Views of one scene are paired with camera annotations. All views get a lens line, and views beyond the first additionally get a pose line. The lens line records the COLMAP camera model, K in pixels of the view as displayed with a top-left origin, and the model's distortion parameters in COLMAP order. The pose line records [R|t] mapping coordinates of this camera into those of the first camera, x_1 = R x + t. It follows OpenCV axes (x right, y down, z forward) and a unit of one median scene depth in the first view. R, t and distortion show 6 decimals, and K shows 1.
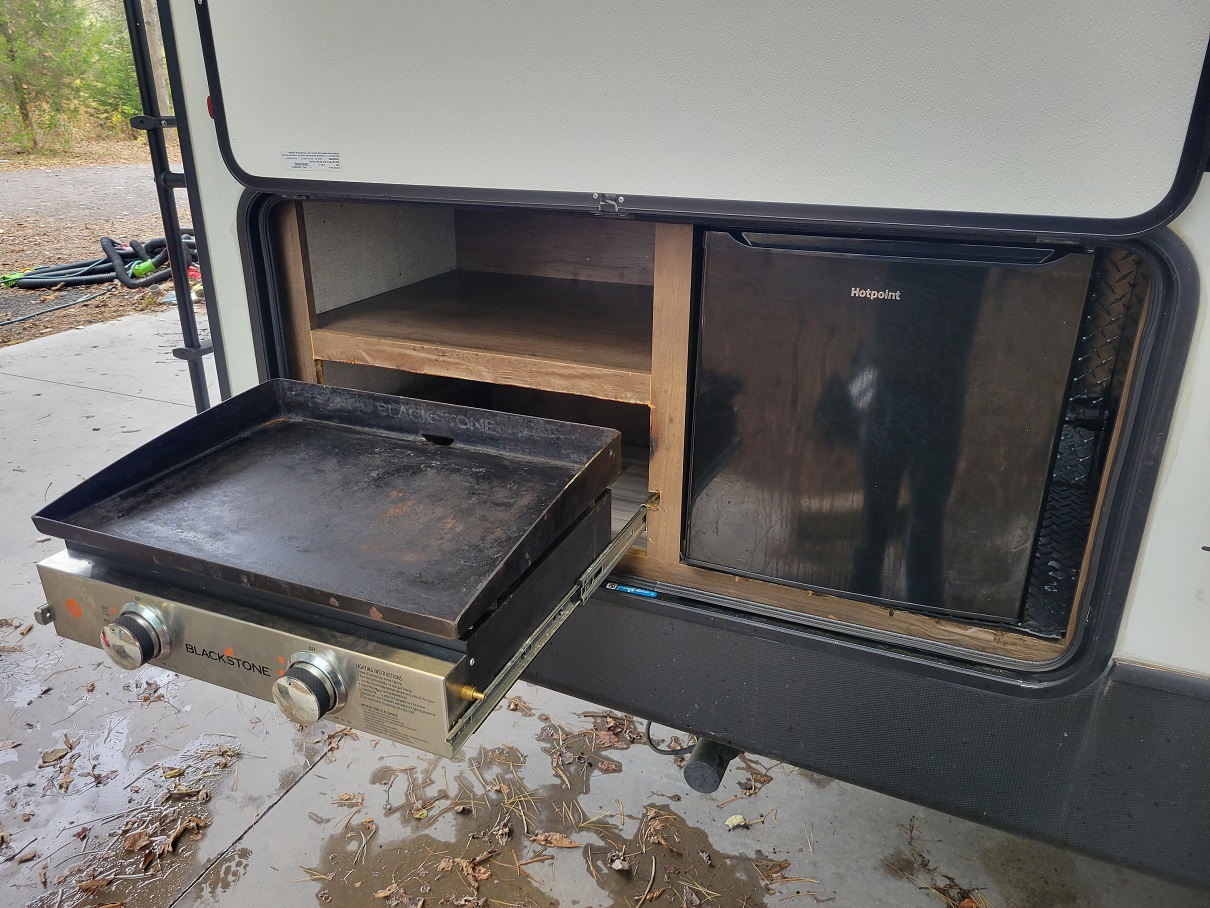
lens RADIAL K [[893.5, 0, 605.0], [0, 893.5, 454.0], [0, 0, 1]] dist [0.040554, -0.001441]
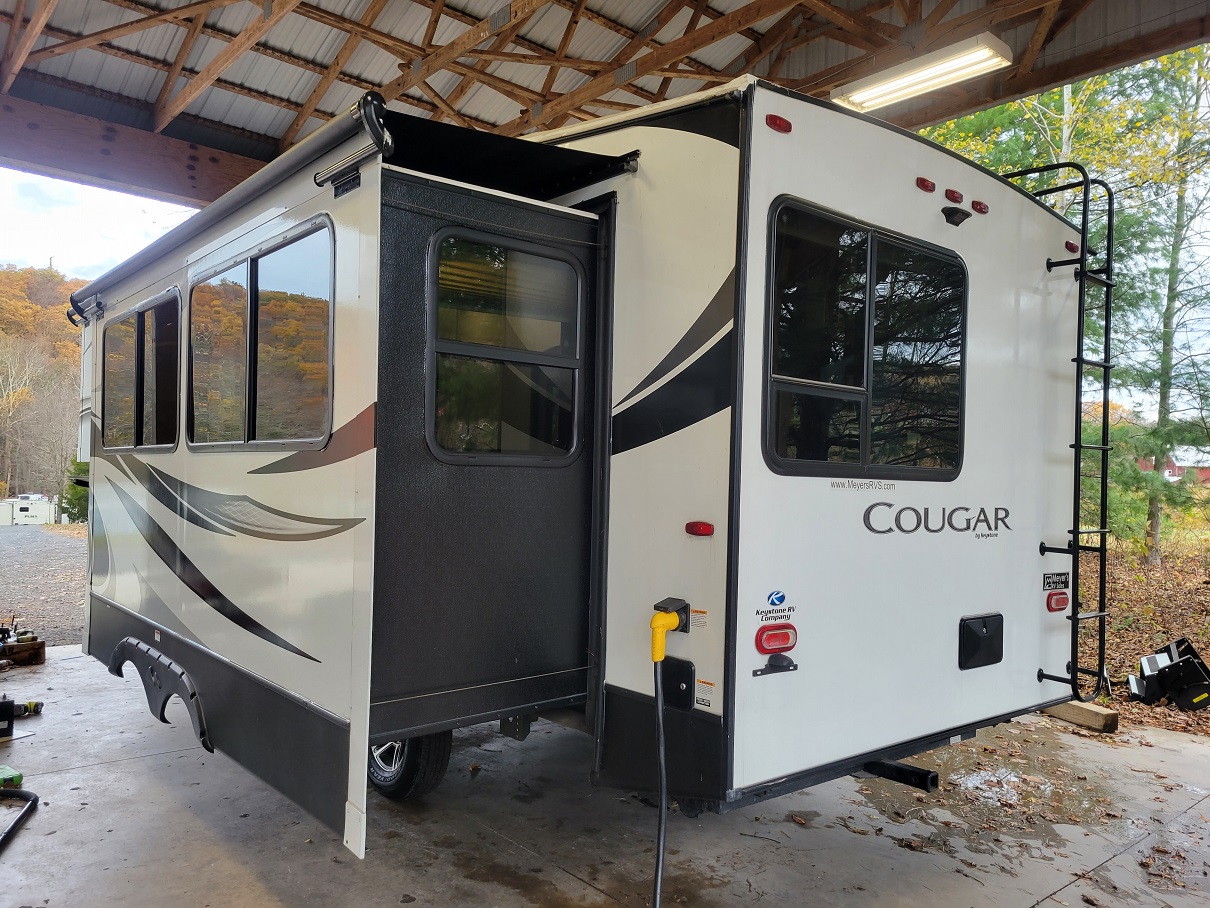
lens RADIAL K [[906.2, 0, 605.0], [0, 906.2, 454.0], [0, 0, 1]] dist [0.019694, -0.003745]
pose [[-0.894287, -0.027859, 0.446625, -0.264974], [0.127256, 0.941021, 0.313506, -1.219416], [-0.429017, 0.337200, -0.837998, 2.882735]]
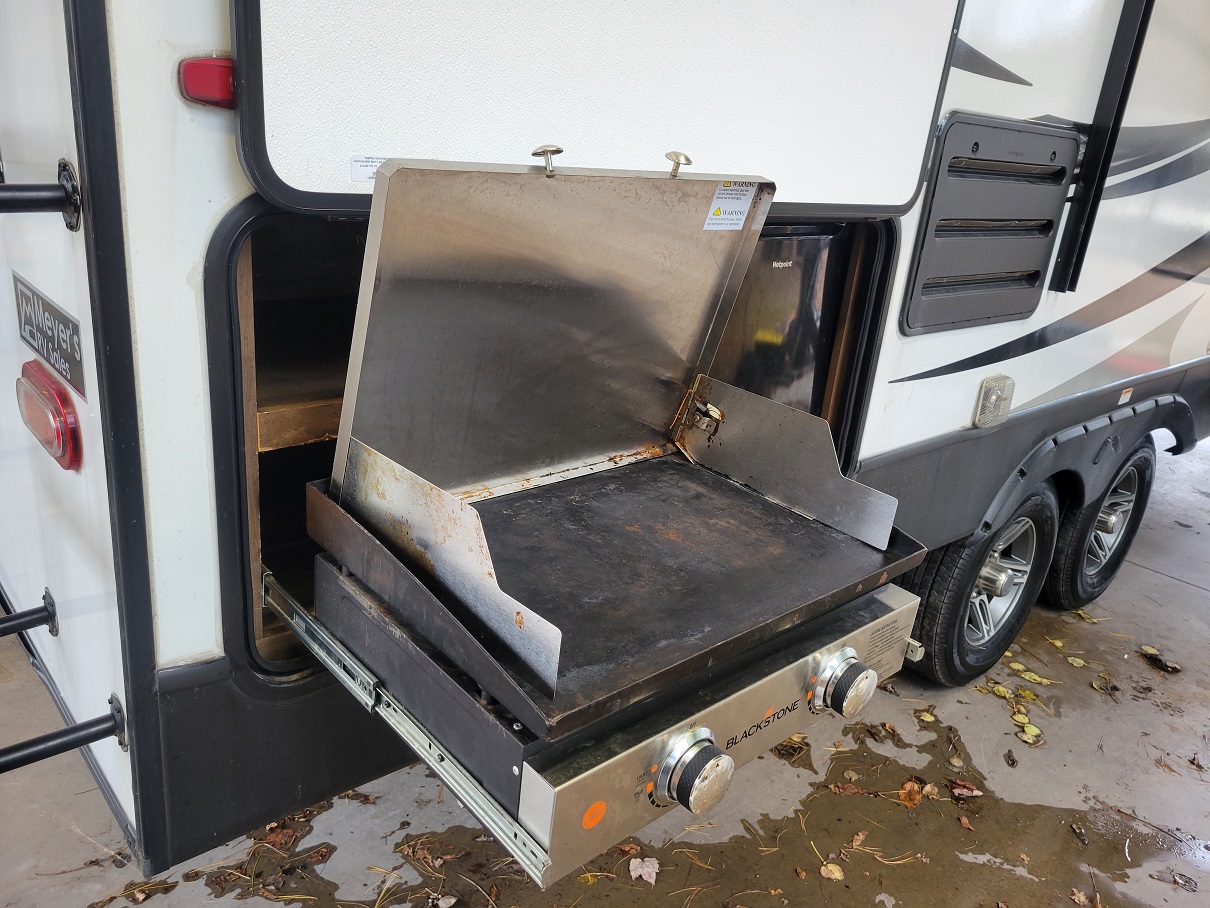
lens RADIAL K [[927.0, 0, 605.0], [0, 927.0, 454.0], [0, 0, 1]] dist [0.038073, -0.011022]
pose [[0.401865, -0.277590, 0.872610, -0.610368], [0.250423, 0.949932, 0.186860, -0.124175], [-0.880791, 0.143430, 0.451260, 0.327874]]
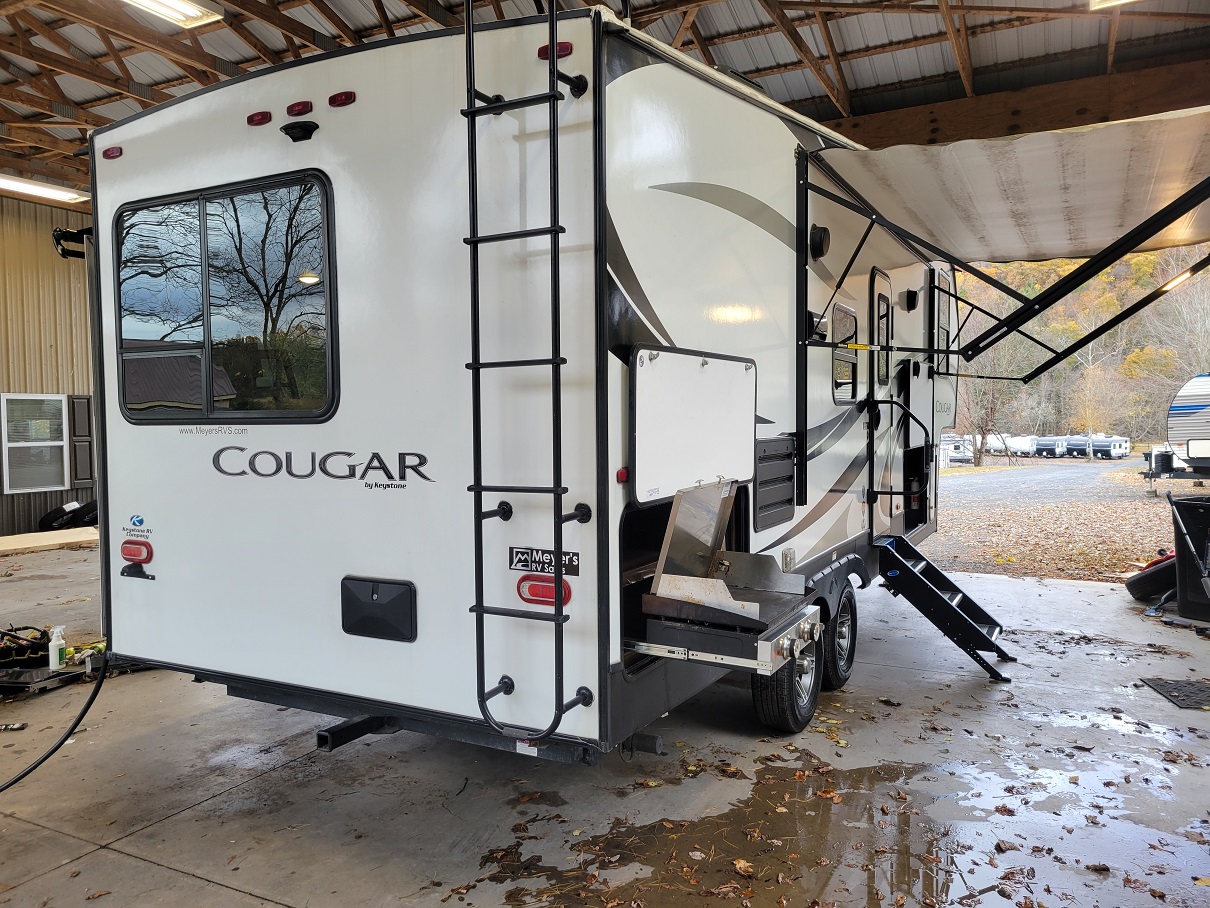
lens RADIAL K [[893.5, 0, 605.0], [0, 893.5, 454.0], [0, 0, 1]] dist [0.040554, -0.001441]
pose [[0.081819, -0.049586, 0.995413, -1.638883], [0.379906, 0.924906, 0.014848, -0.304147], [-0.921400, 0.376948, 0.094513, 0.517262]]
